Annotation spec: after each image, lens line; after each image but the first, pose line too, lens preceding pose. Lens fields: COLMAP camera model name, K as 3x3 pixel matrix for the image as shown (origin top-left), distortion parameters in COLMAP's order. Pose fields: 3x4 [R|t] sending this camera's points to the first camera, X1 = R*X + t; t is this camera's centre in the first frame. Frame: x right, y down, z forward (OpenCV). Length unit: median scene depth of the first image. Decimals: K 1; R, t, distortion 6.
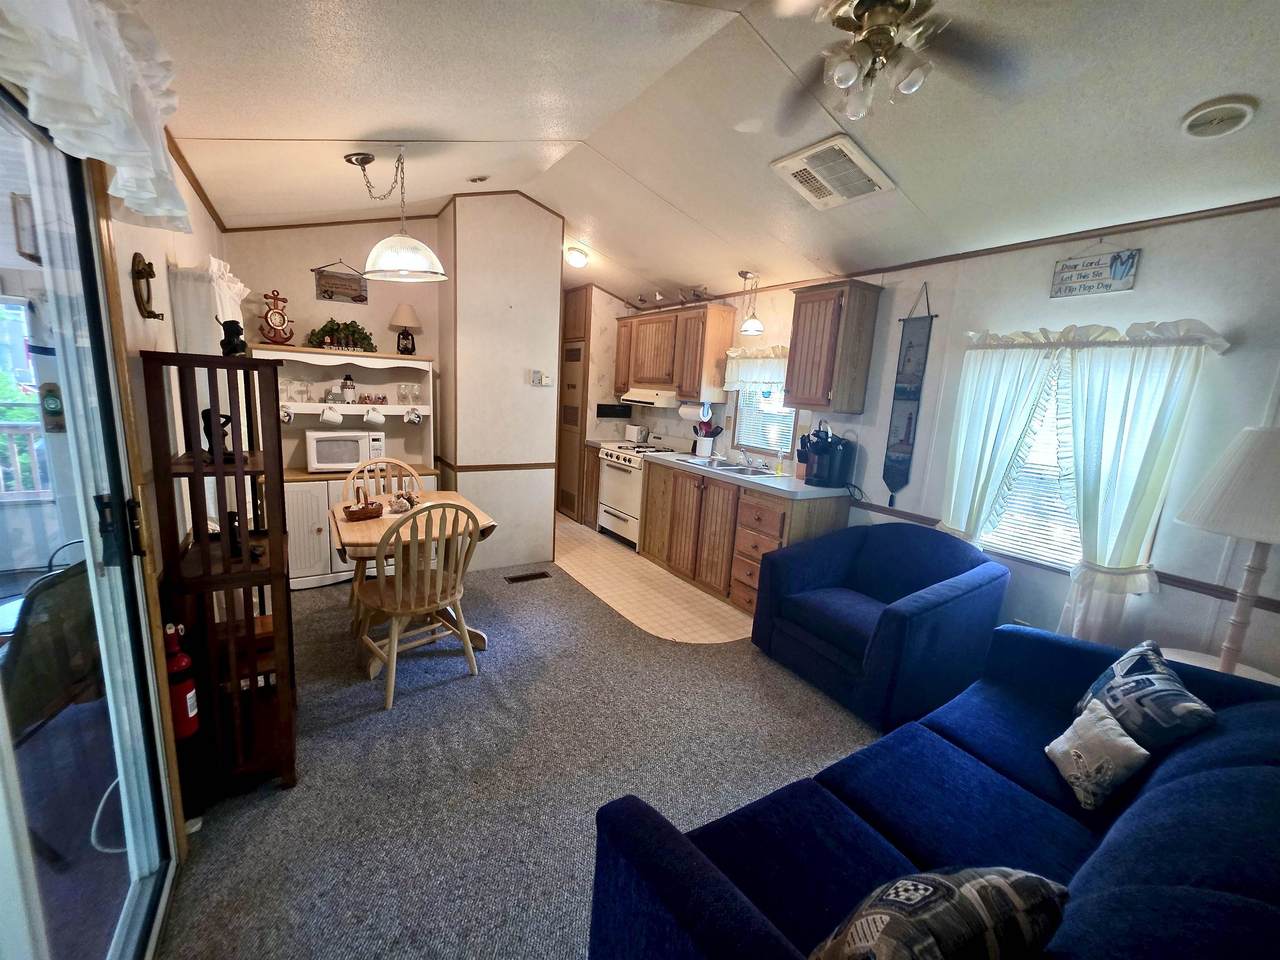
lens RADIAL K [[515.0, 0, 640.0], [0, 515.0, 480.0], [0, 0, 1]] dist [0.000133, -0.000131]
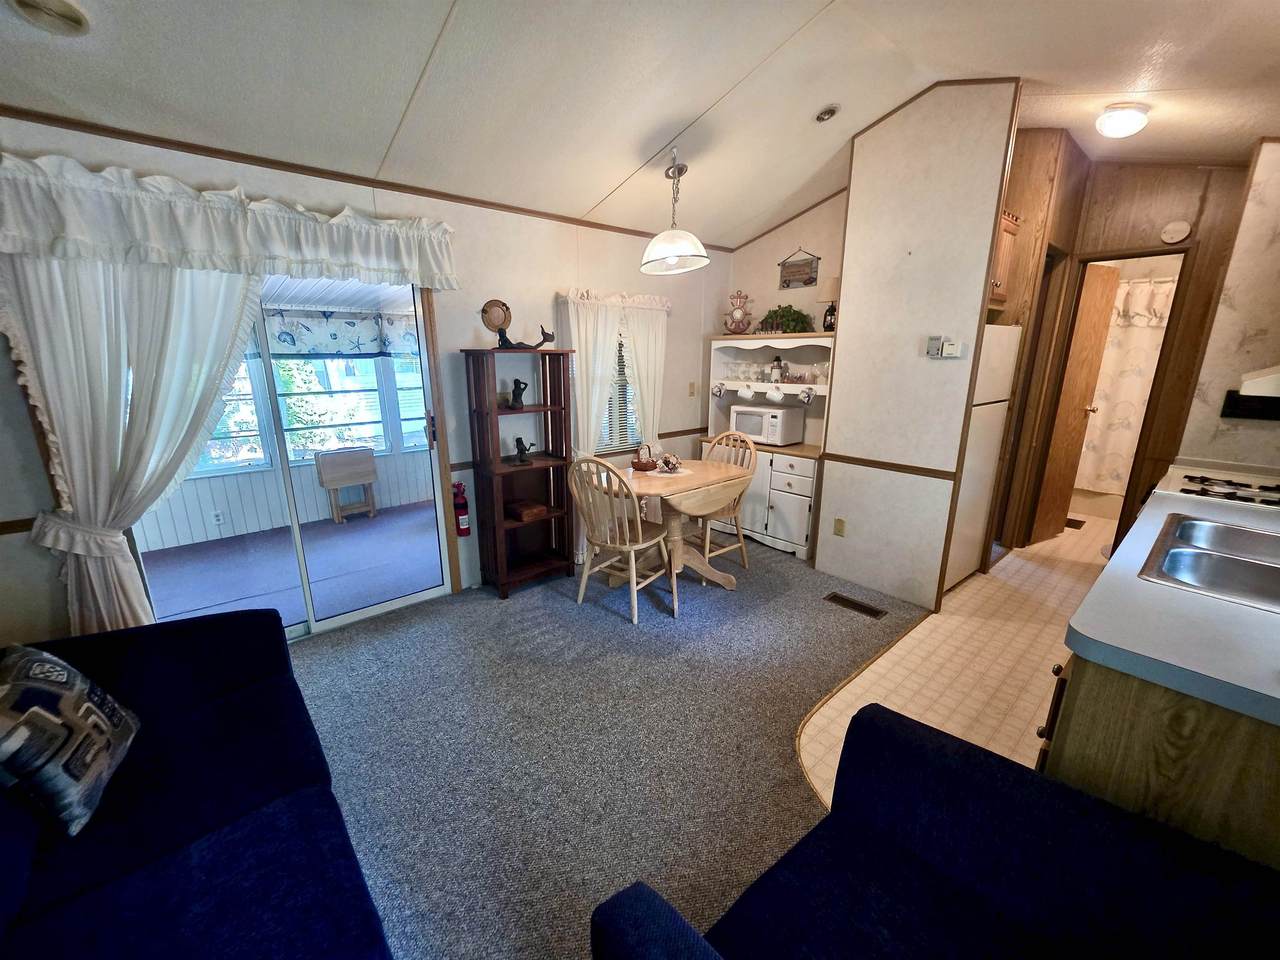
lens RADIAL K [[515.0, 0, 640.0], [0, 515.0, 480.0], [0, 0, 1]] dist [0.000133, -0.000131]
pose [[0.146147, 0.179162, -0.972904, 0.515784], [-0.173244, 0.972901, 0.153137, -0.066453], [0.973975, 0.146169, 0.173225, 0.577313]]
